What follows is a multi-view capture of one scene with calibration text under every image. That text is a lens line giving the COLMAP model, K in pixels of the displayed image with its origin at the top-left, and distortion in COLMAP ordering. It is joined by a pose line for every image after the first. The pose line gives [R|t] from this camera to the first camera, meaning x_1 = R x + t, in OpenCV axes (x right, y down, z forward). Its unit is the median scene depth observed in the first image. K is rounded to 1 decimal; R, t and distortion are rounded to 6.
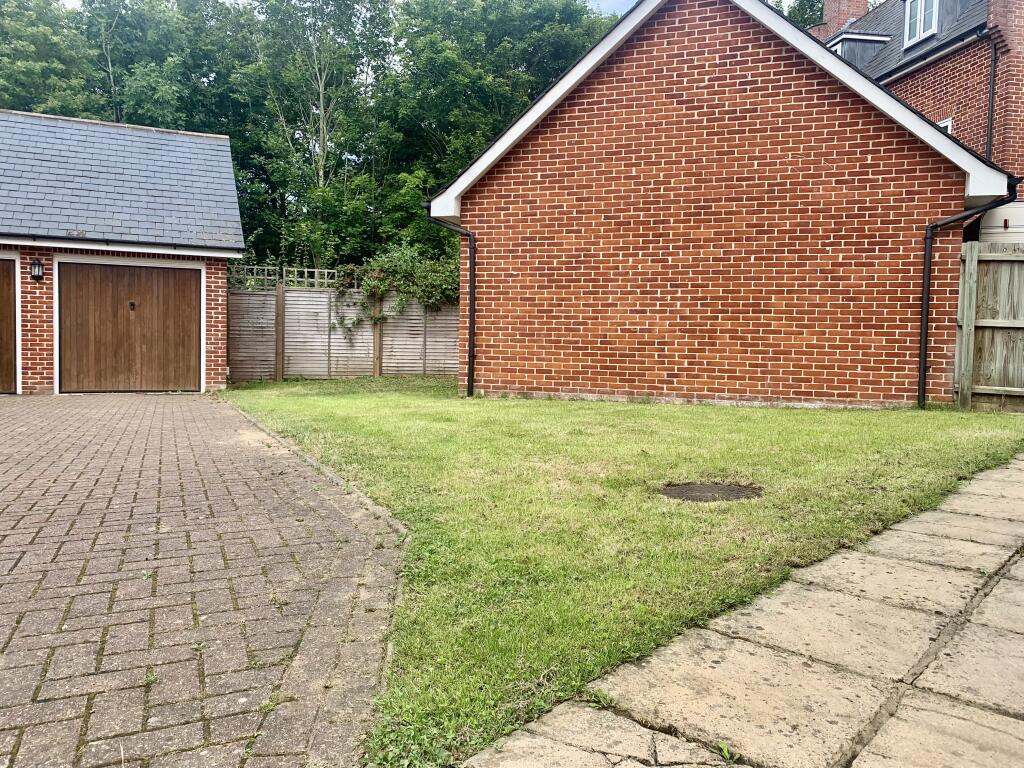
lens RADIAL K [[783.4, 0, 504.7], [0, 783.4, 383.3], [0, 0, 1]] dist [0.024972, -0.024543]
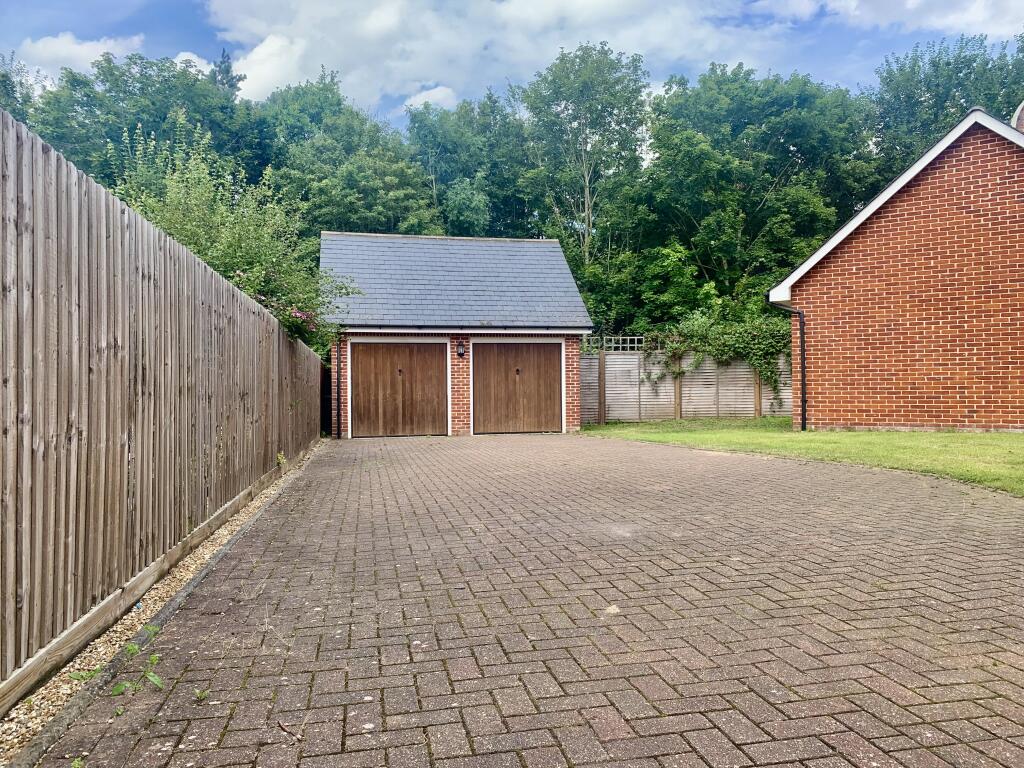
lens RADIAL K [[783.4, 0, 508.6], [0, 783.4, 385.0], [0, 0, 1]] dist [0.024972, -0.024543]
pose [[0.974282, -0.030471, -0.223261, -0.191162], [0.017417, 0.998034, -0.060205, 0.009188], [0.224656, 0.054768, 0.972898, -0.366990]]
